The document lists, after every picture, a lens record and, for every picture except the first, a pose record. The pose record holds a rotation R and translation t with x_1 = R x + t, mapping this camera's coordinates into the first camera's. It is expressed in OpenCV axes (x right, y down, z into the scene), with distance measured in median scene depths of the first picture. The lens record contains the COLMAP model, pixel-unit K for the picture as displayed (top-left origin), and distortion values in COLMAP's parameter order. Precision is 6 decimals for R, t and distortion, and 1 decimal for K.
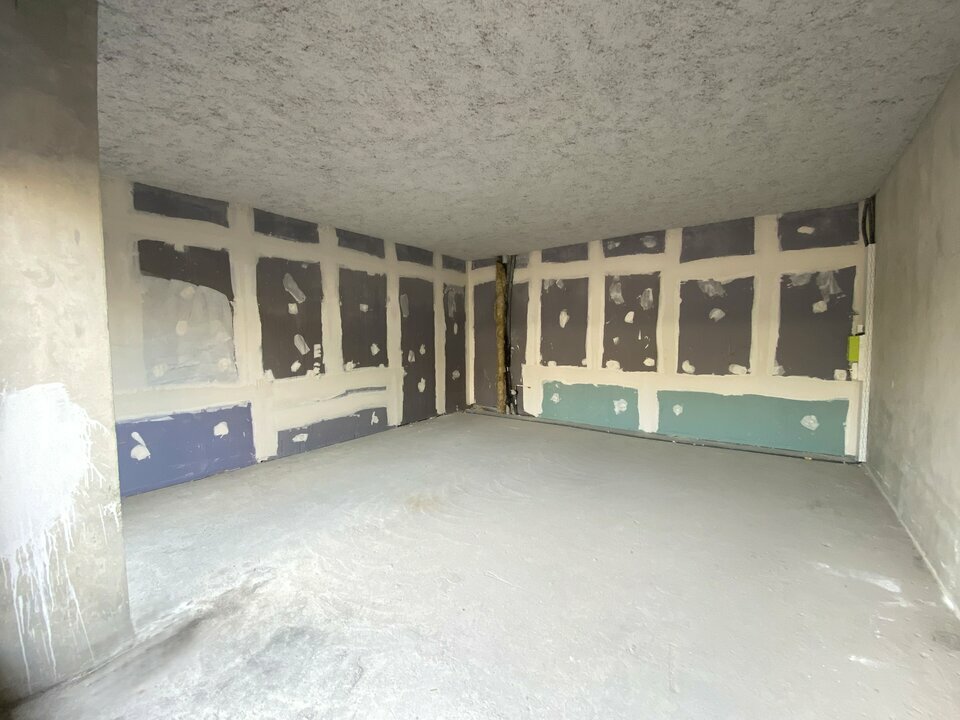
lens RADIAL K [[397.4, 0, 477.1], [0, 397.4, 358.1], [0, 0, 1]] dist [0.038865, -0.025513]
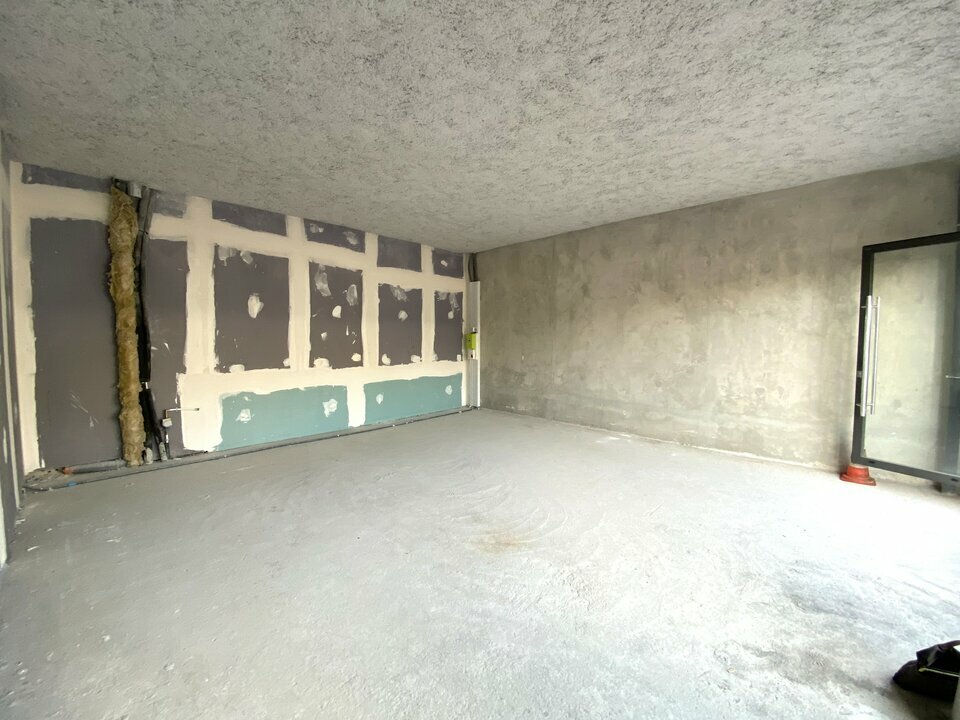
lens RADIAL K [[397.4, 0, 477.1], [0, 397.4, 358.1], [0, 0, 1]] dist [0.038865, -0.025513]
pose [[0.137814, -0.042674, 0.989538, -0.565466], [0.052291, 0.997992, 0.035756, -0.009213], [-0.989077, 0.046816, 0.139769, 0.593251]]
